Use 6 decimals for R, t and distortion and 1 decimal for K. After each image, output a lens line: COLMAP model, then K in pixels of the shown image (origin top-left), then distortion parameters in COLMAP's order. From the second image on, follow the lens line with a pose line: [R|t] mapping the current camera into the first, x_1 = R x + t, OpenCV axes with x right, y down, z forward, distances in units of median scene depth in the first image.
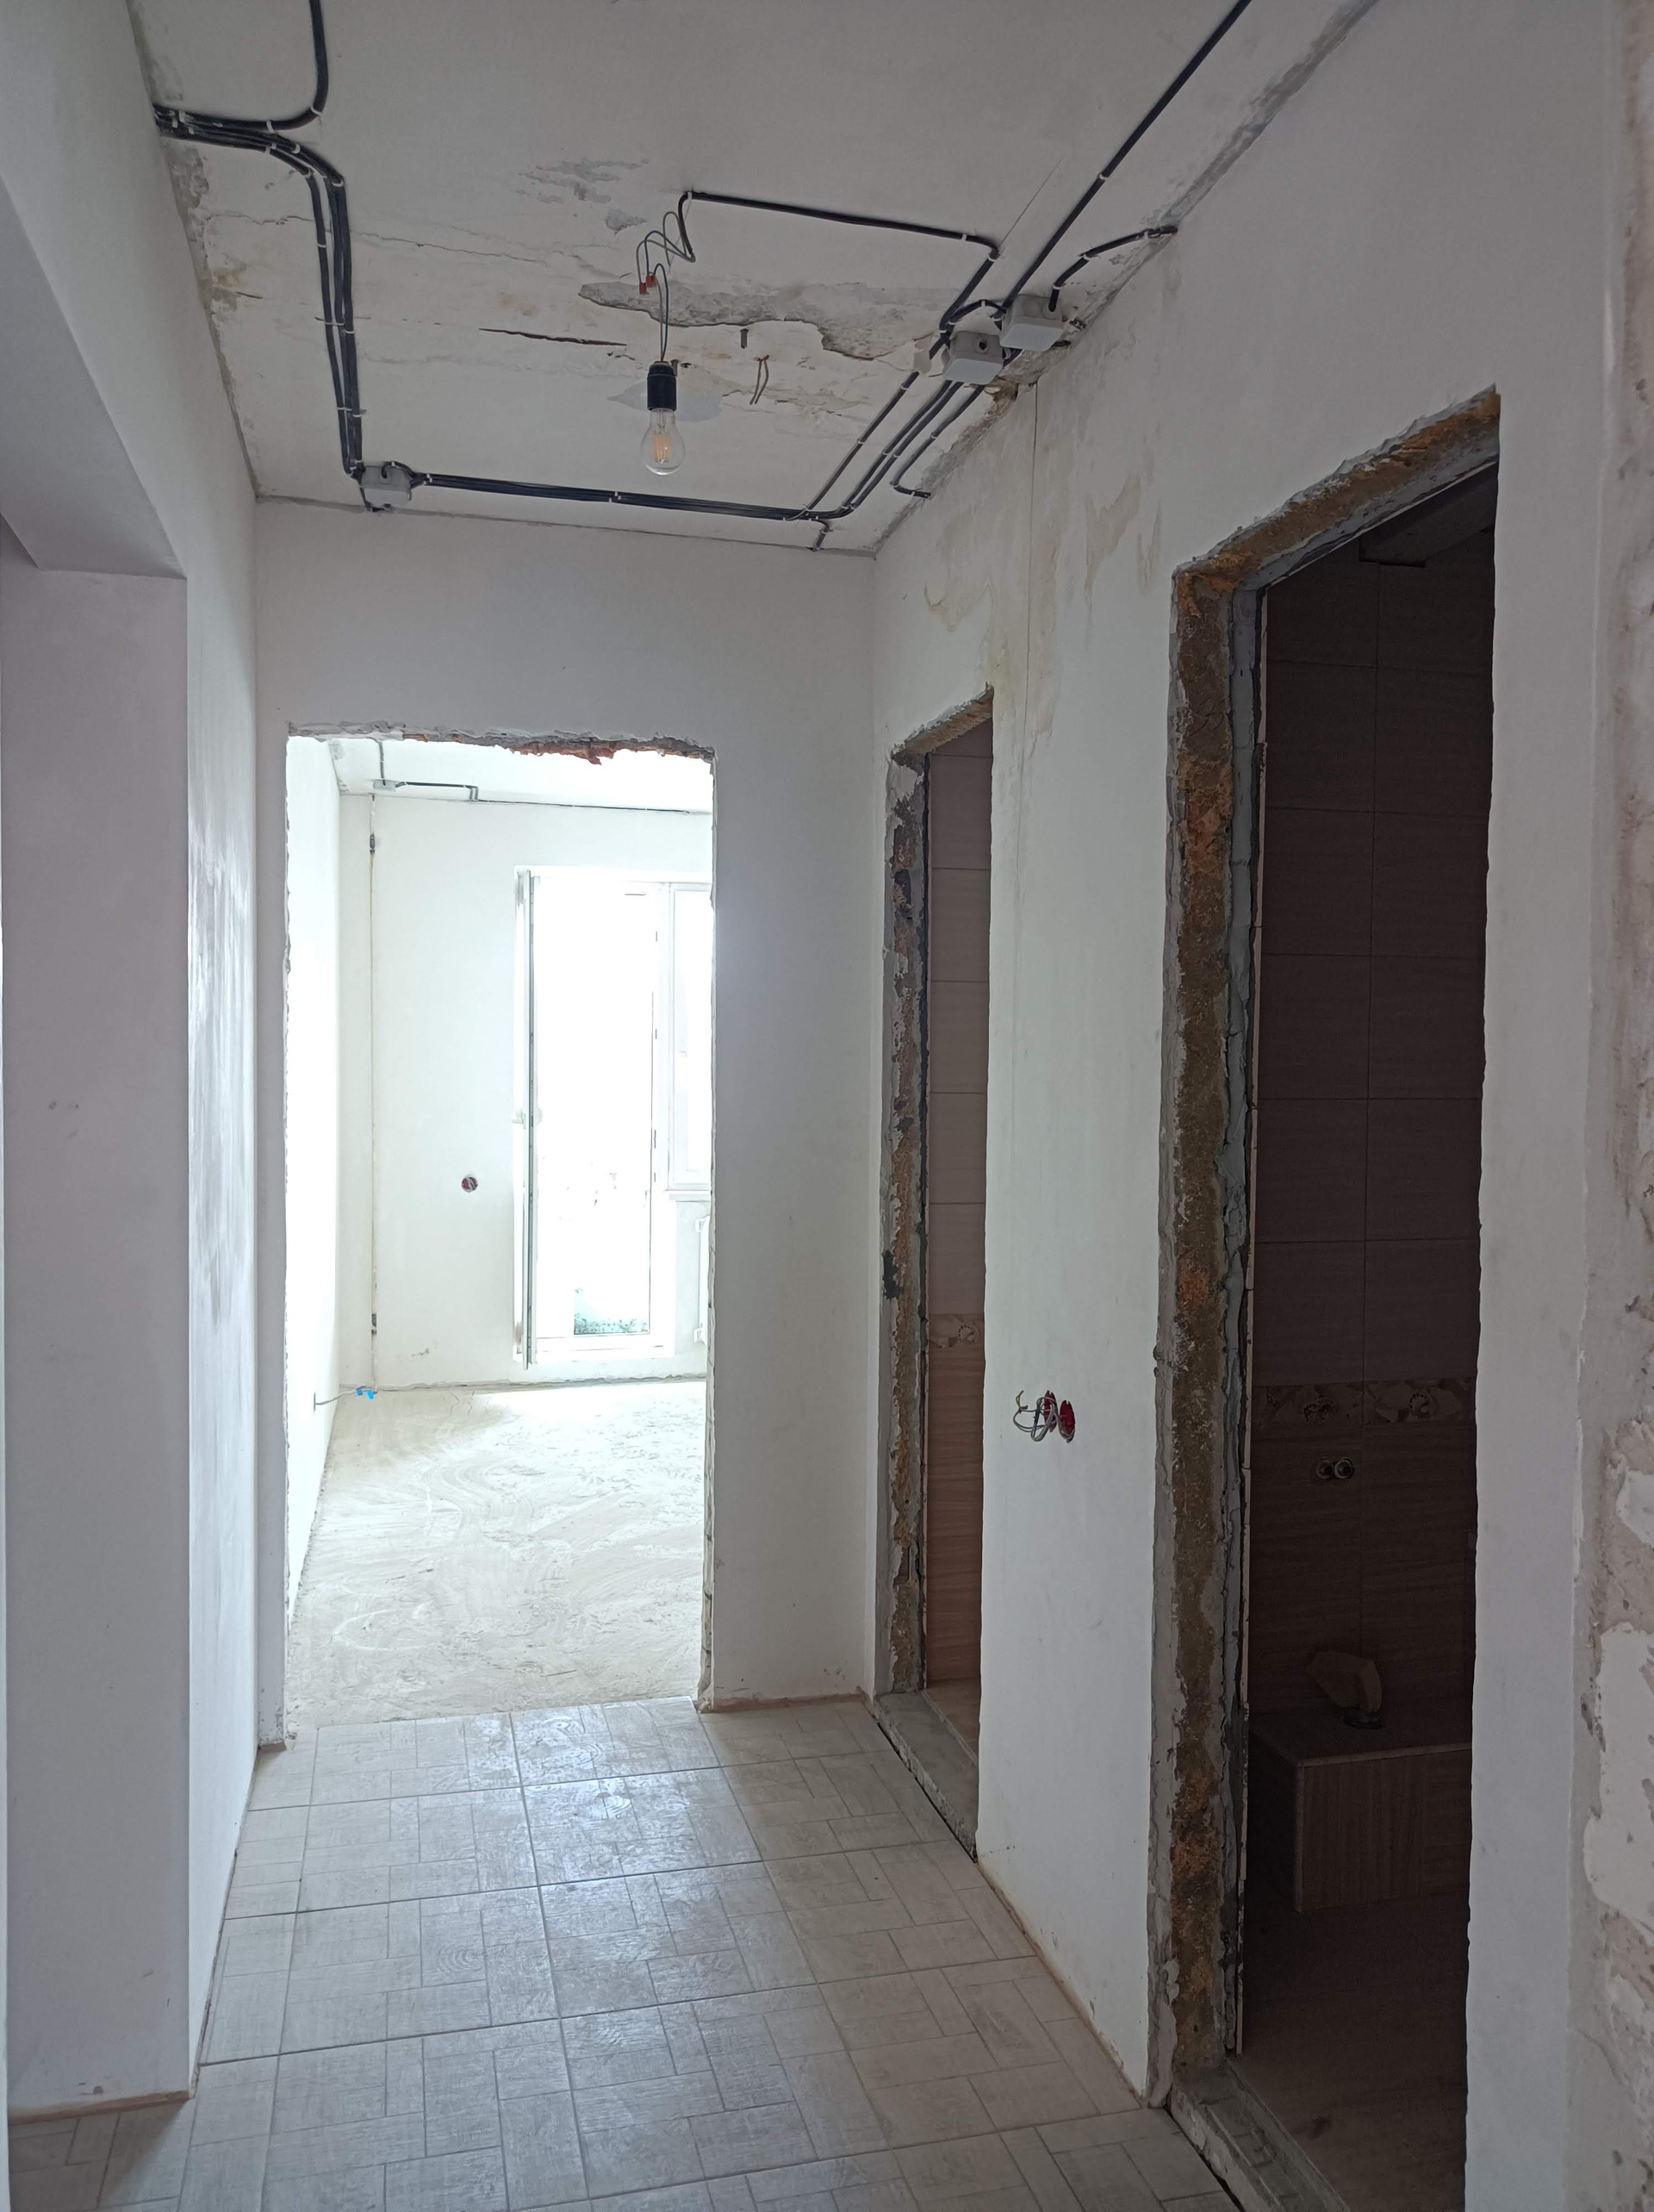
lens RADIAL K [[1629.3, 0, 817.0], [0, 1629.3, 1108.2], [0, 0, 1]] dist [0.030546, -0.046098]
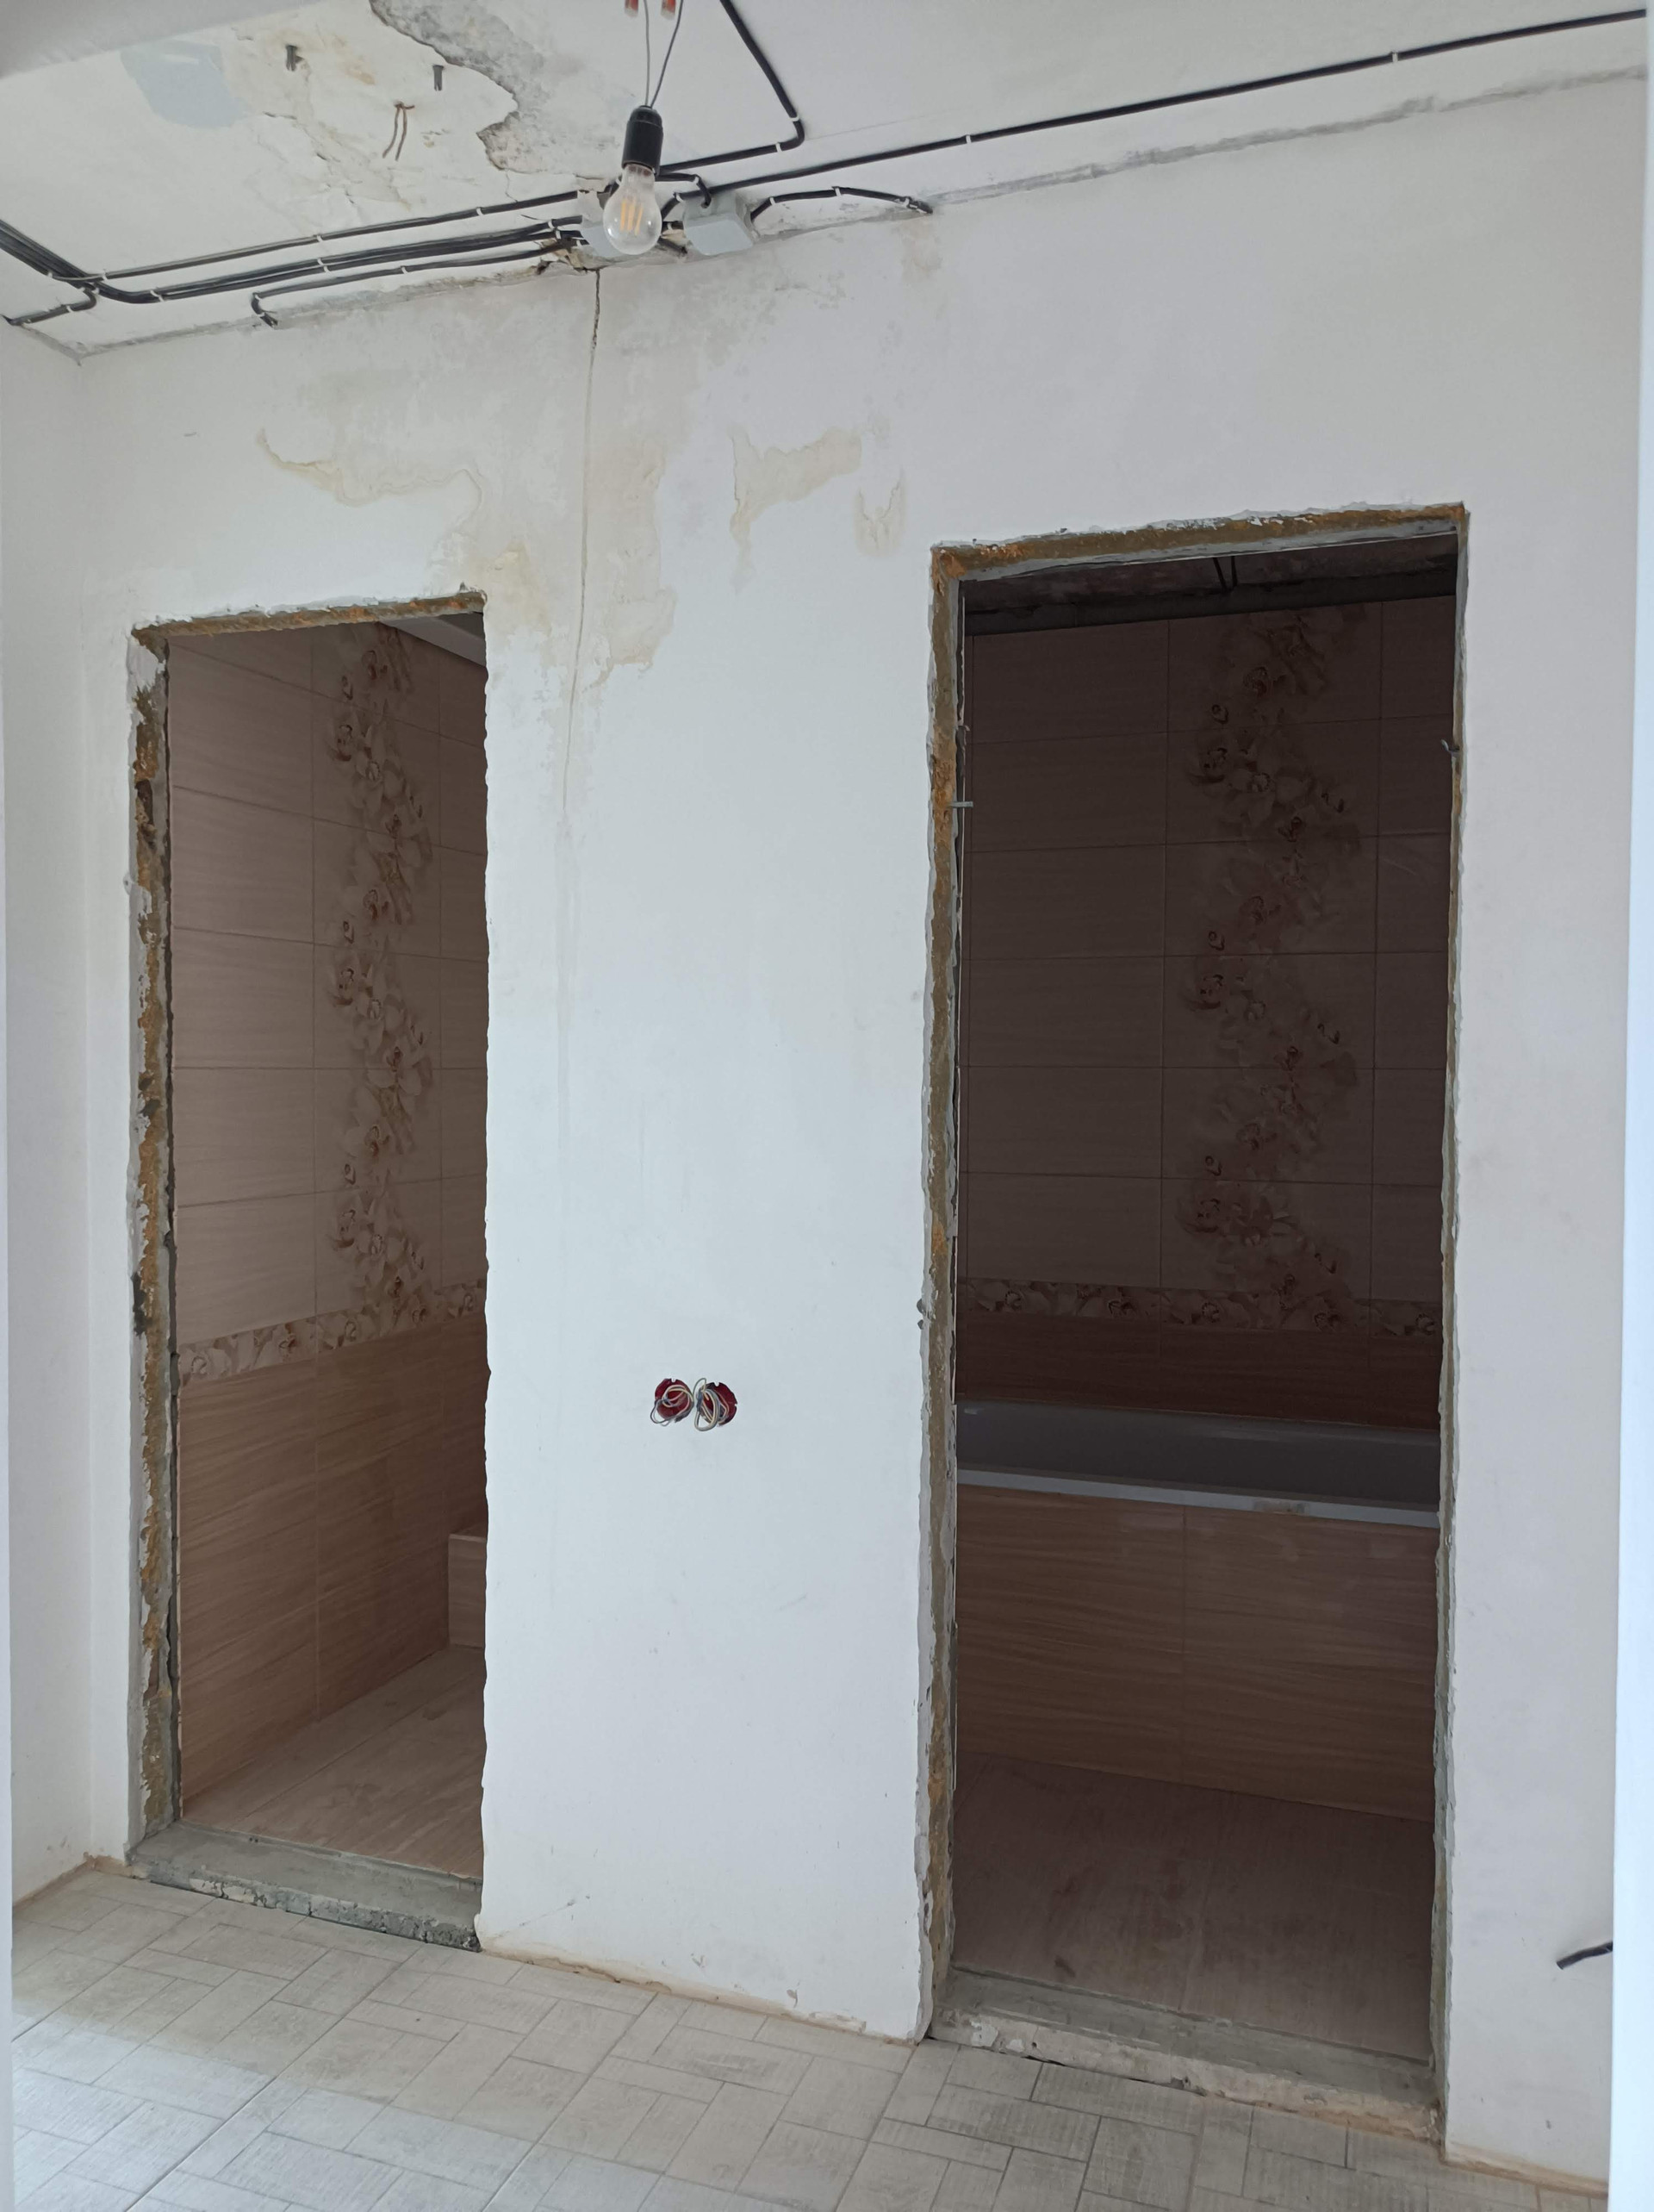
lens RADIAL K [[1629.3, 0, 817.0], [0, 1629.3, 1108.2], [0, 0, 1]] dist [0.030546, -0.046098]
pose [[0.554975, -0.027369, 0.831417, -0.501875], [0.024134, 0.999568, 0.016795, 0.005334], [-0.831517, 0.010745, 0.555396, 0.360015]]
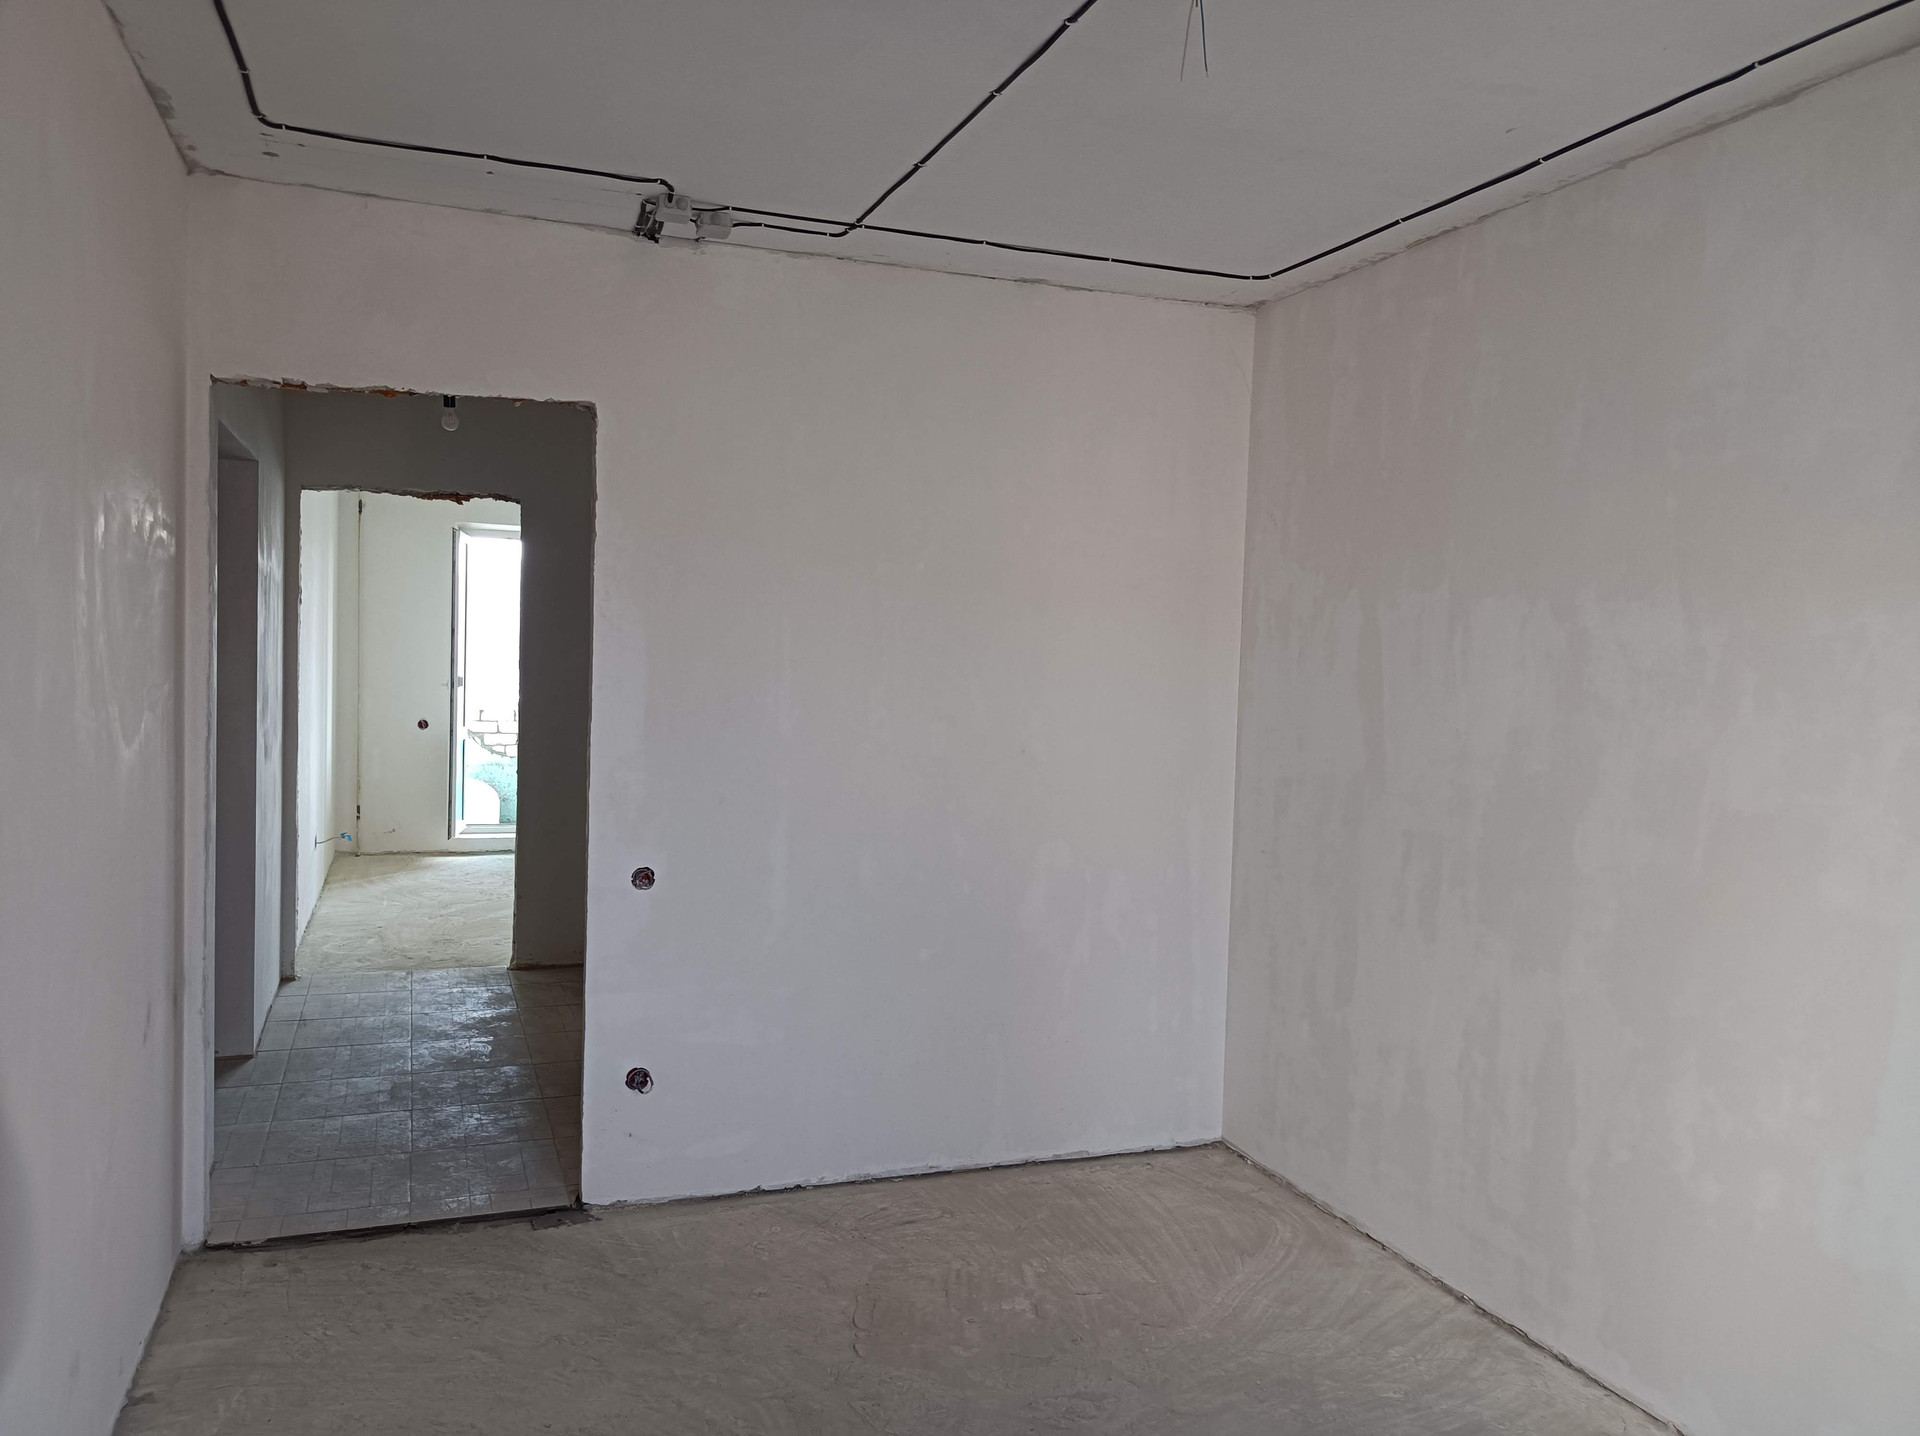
lens RADIAL K [[1435.5, 0, 968.3], [0, 1435.5, 715.4], [0, 0, 1]] dist [0.015373, -0.008430]
pose [[0.992942, 0.015497, 0.117580, 0.316774], [-0.017570, 0.999707, 0.016620, 0.011785], [-0.117289, -0.018569, 0.992924, -0.949720]]
